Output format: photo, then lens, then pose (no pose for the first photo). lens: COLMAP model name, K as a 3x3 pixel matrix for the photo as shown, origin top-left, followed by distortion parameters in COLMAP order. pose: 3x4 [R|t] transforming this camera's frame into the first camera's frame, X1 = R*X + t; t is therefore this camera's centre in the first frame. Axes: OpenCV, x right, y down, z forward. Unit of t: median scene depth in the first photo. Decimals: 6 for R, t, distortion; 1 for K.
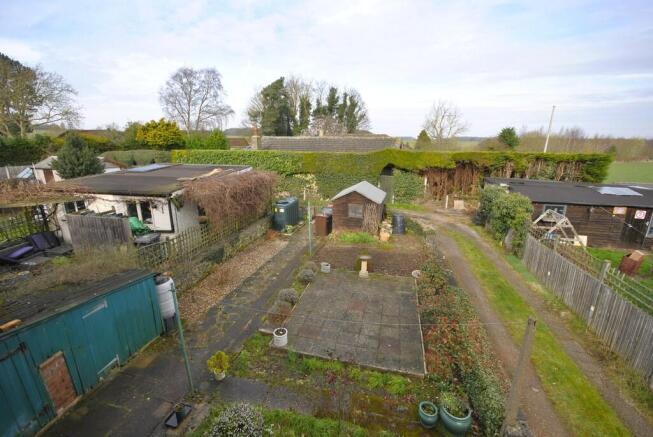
lens RADIAL K [[290.0, 0, 328.3], [0, 290.0, 221.3], [0, 0, 1]] dist [0.004897, -0.006305]
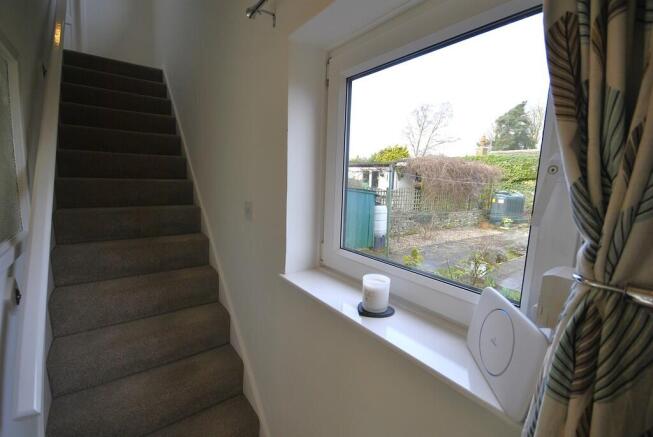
lens RADIAL K [[290.0, 0, 328.3], [0, 290.0, 221.3], [0, 0, 1]] dist [0.004897, -0.006305]
pose [[0.753870, 0.111003, -0.647579, 0.022325], [-0.196612, 0.978573, -0.061144, 0.146531], [0.626917, 0.173416, 0.759541, -0.015719]]
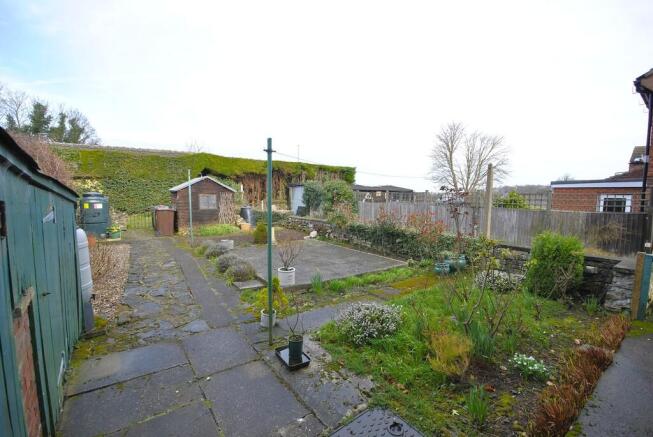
lens RADIAL K [[290.0, 0, 328.3], [0, 290.0, 221.3], [0, 0, 1]] dist [0.004897, -0.006305]
pose [[0.663902, -0.072408, 0.744306, -0.245544], [0.191968, 0.978451, -0.076045, 0.120523], [-0.722761, 0.193369, 0.663495, 0.126487]]
